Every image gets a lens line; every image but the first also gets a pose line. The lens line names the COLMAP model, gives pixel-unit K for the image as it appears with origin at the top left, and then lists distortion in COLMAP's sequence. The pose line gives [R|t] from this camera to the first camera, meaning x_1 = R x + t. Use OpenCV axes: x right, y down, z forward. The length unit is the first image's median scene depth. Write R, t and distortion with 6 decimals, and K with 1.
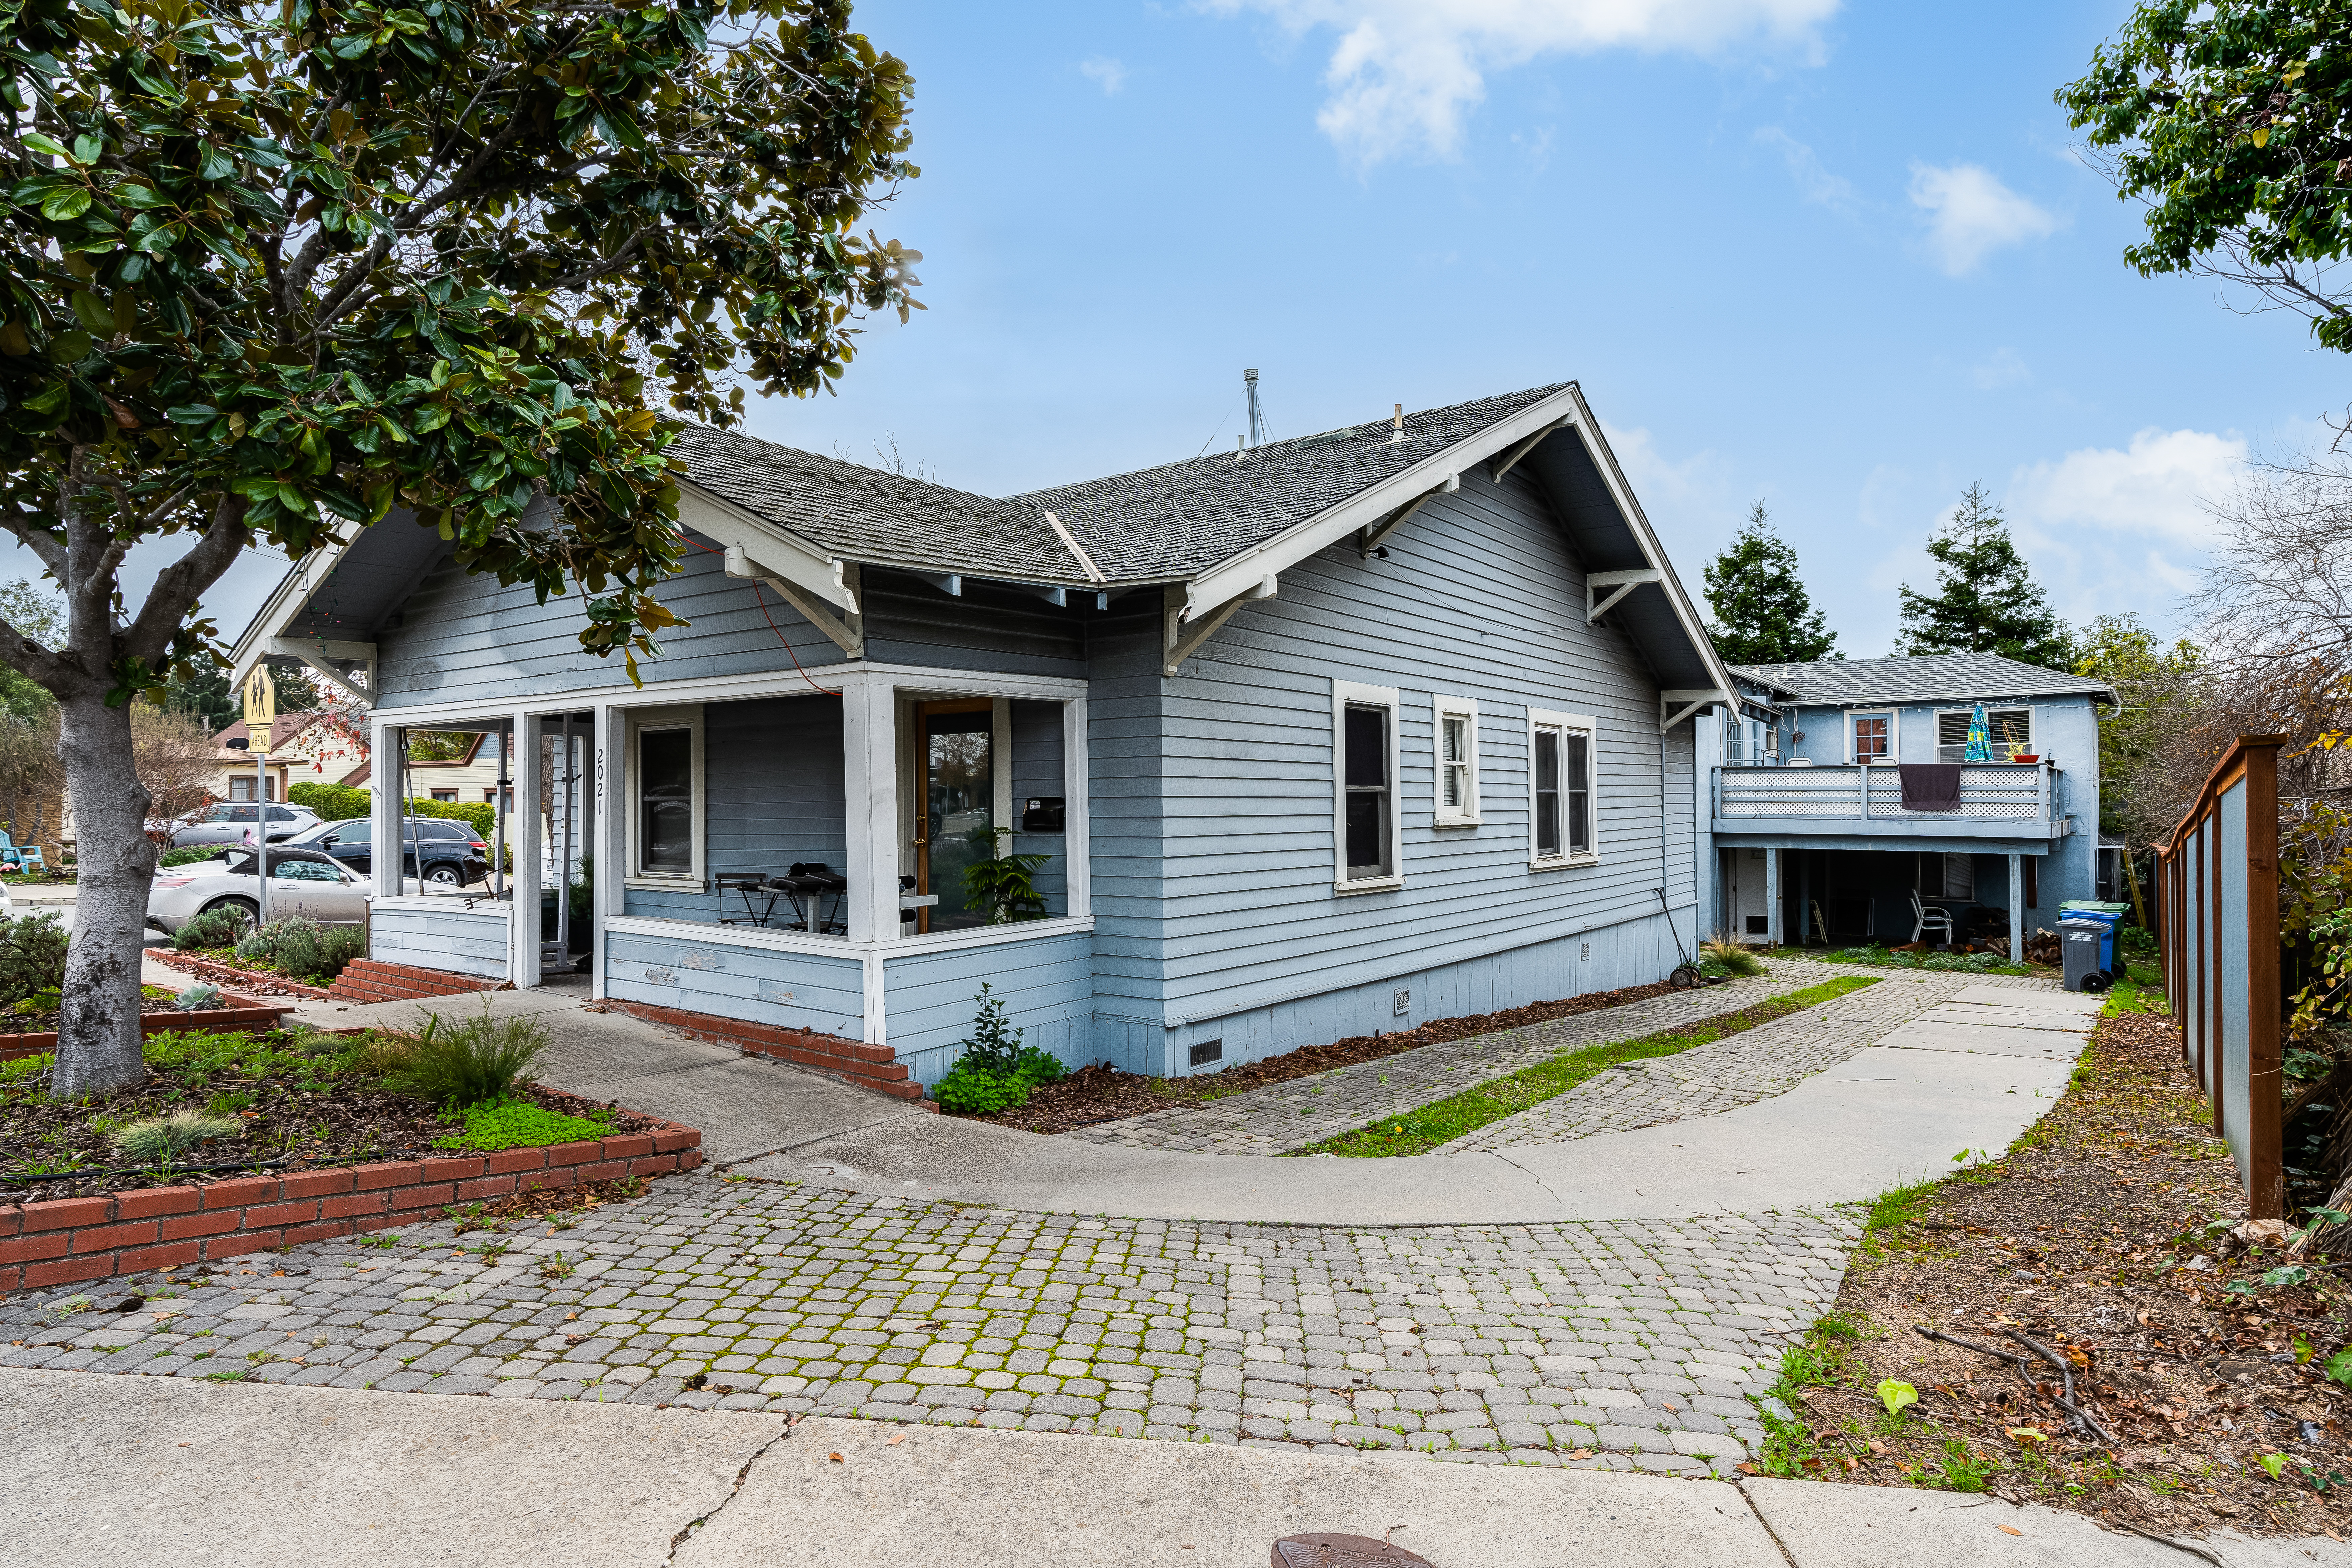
lens RADIAL K [[1337.1, 0, 1177.8], [0, 1337.1, 787.2], [0, 0, 1]] dist [-0.002043, 0.001670]
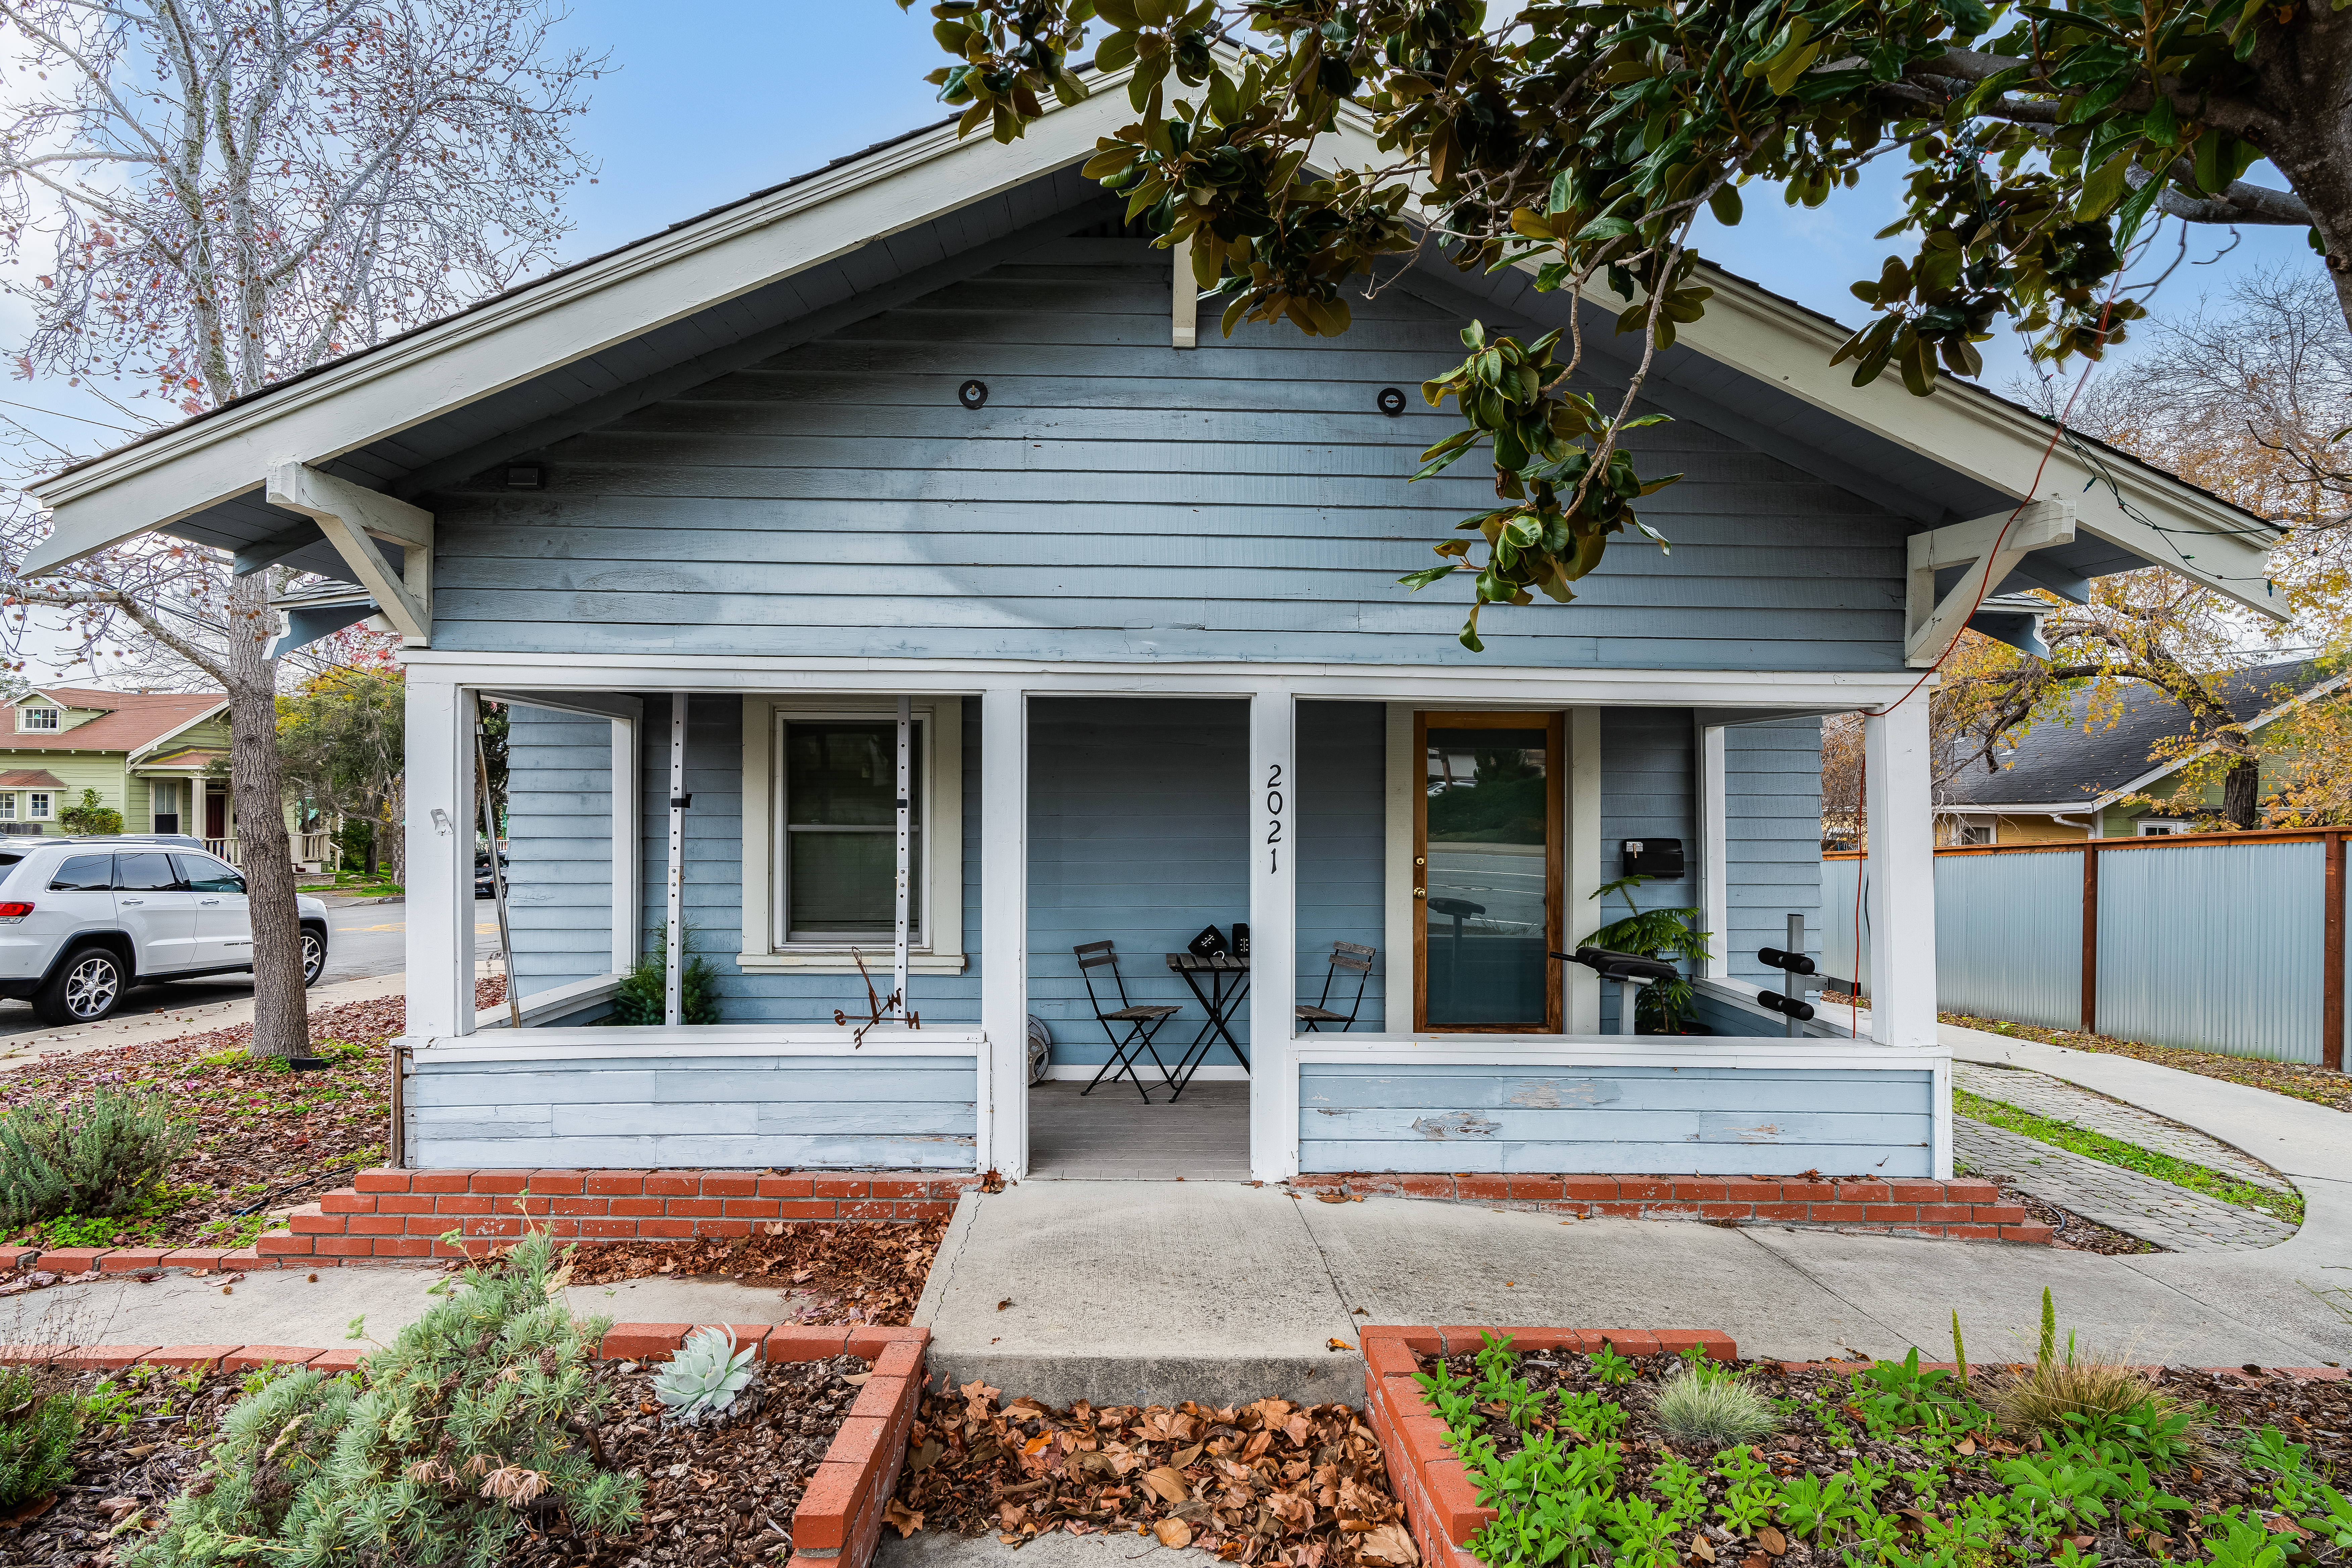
lens RADIAL K [[1183.2, 0, 1174.6], [0, 1183.2, 793.9], [0, 0, 1]] dist [-0.008525, 0.001108]
pose [[0.780861, 0.015805, 0.624505, -0.725872], [-0.020636, 0.999787, 0.000500, -0.013164], [-0.624364, -0.013278, 0.781021, 0.551282]]
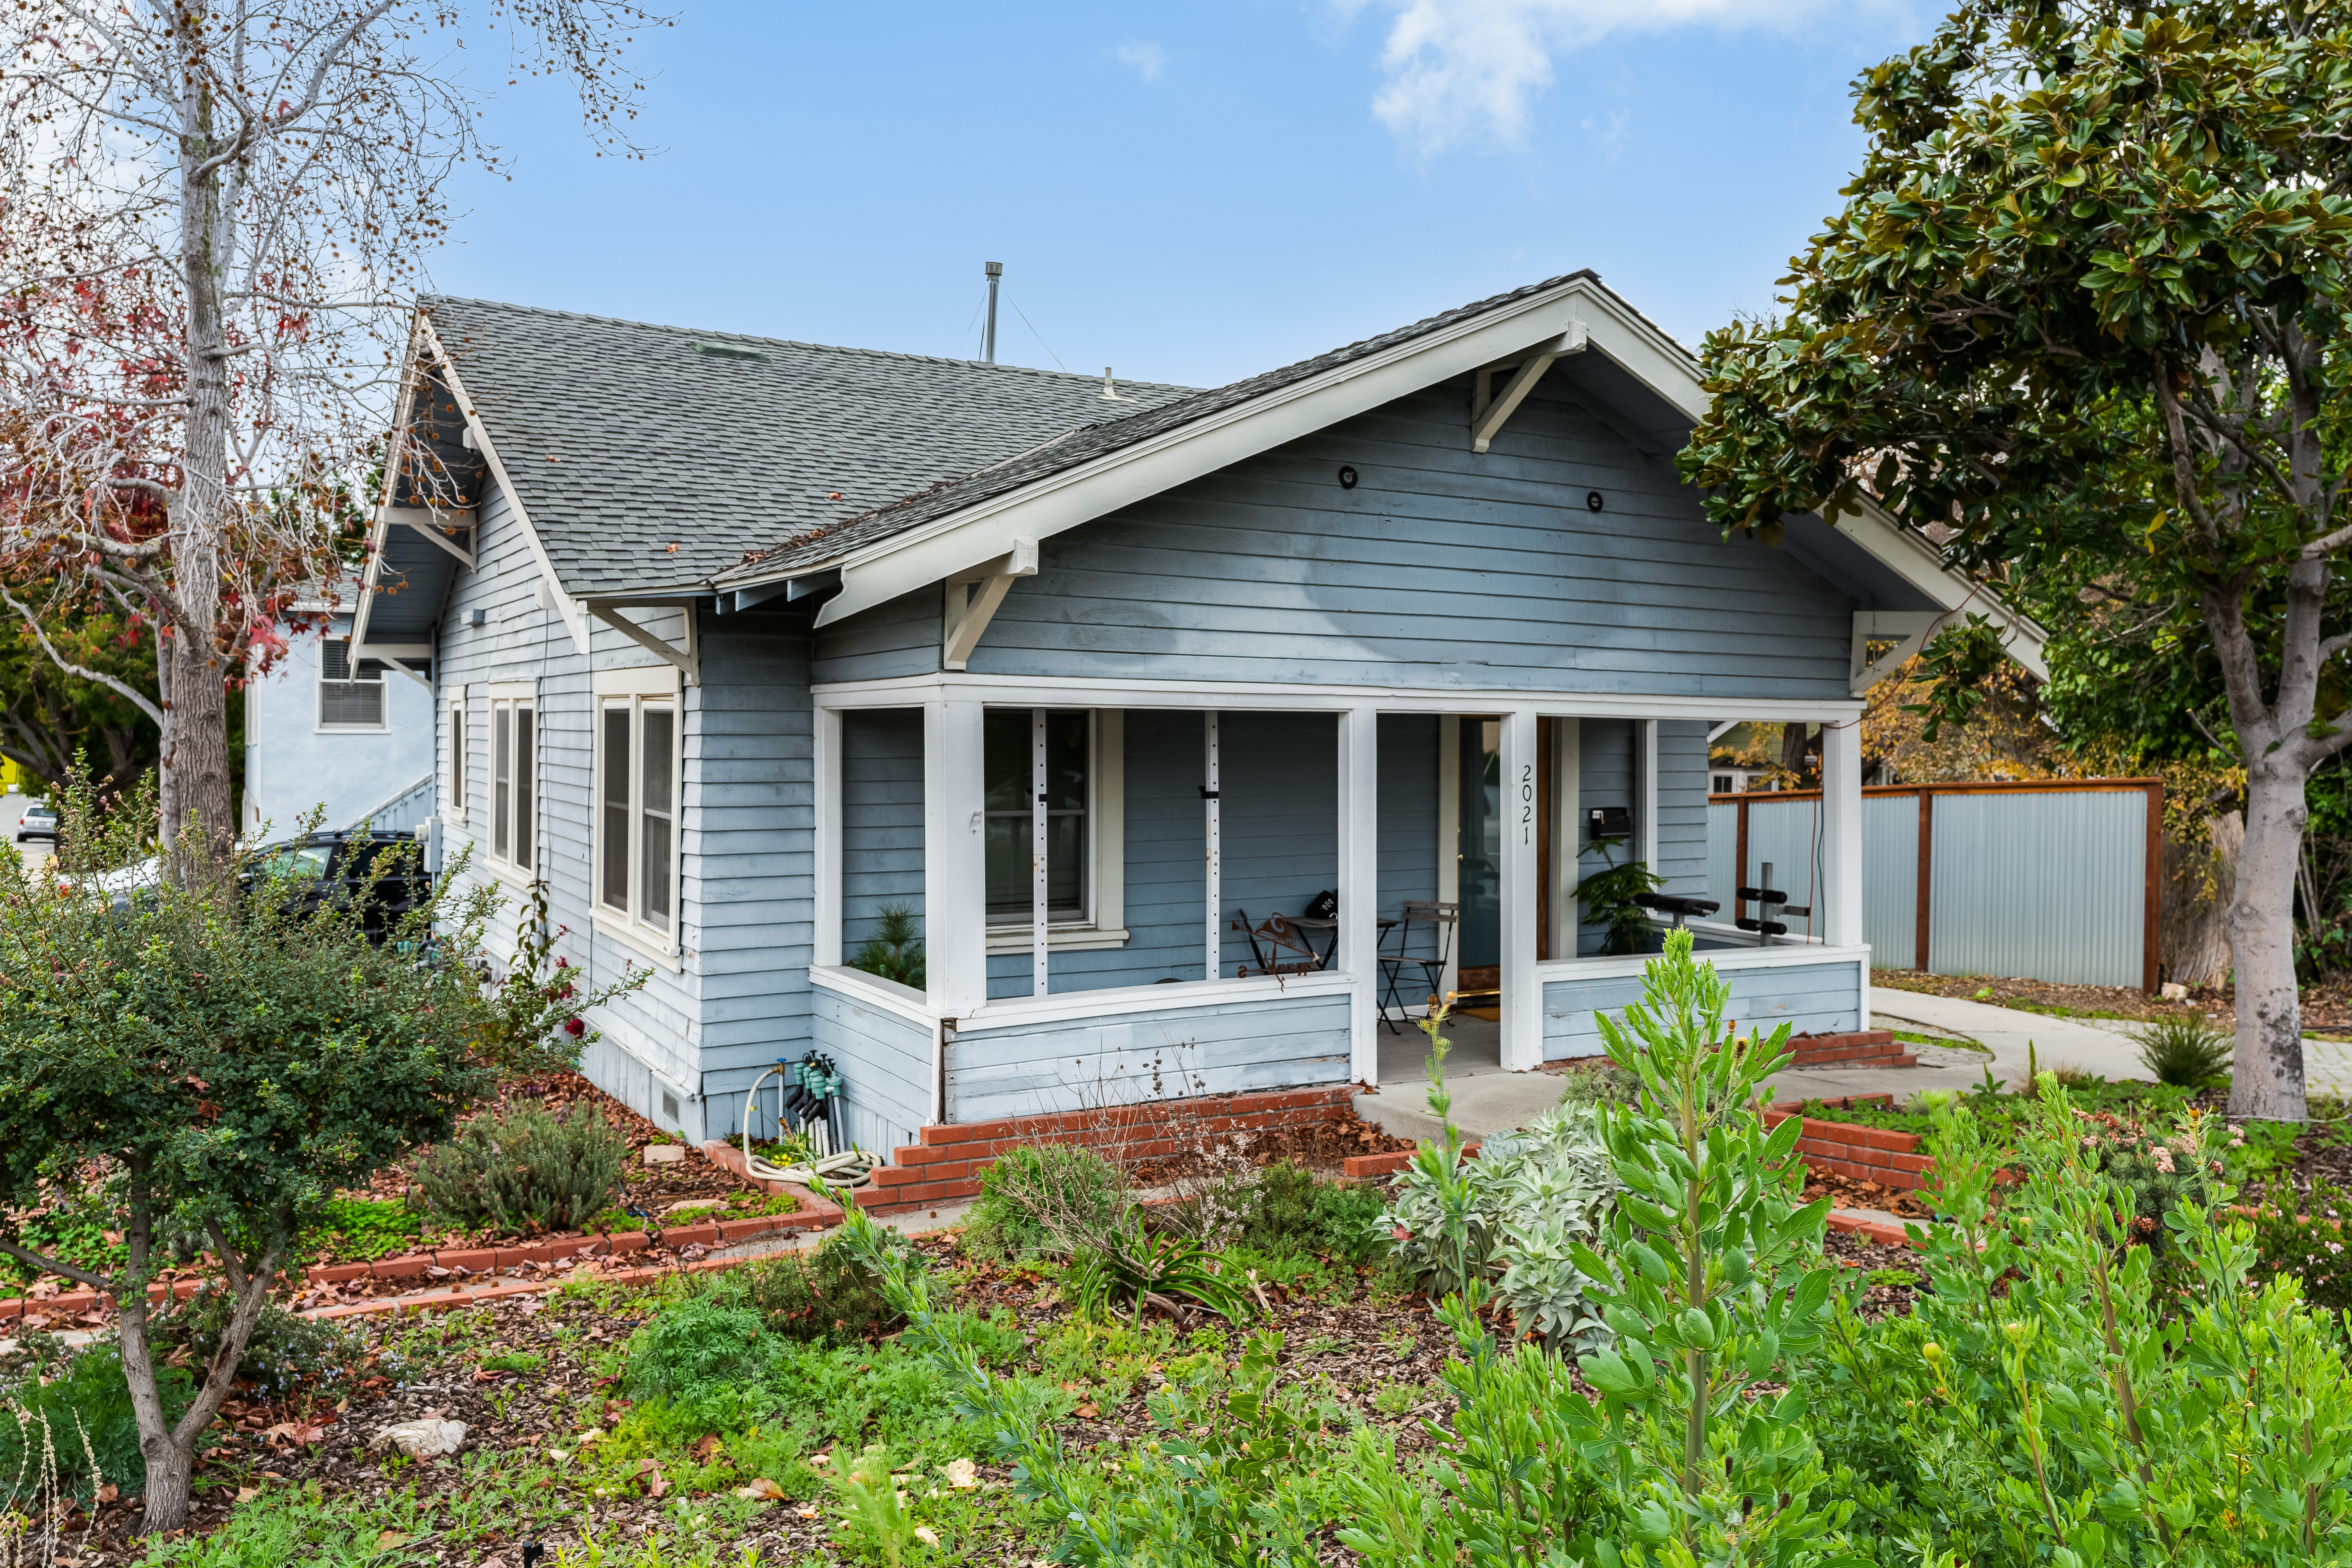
lens RADIAL K [[1766.6, 0, 1180.5], [0, 1766.6, 760.8], [0, 0, 1]] dist [0.000752, -0.001783]
pose [[0.390383, -0.005124, 0.920638, -1.373705], [-0.023919, 0.999591, 0.015706, -0.039134], [-0.920342, -0.028152, 0.390100, 0.698522]]
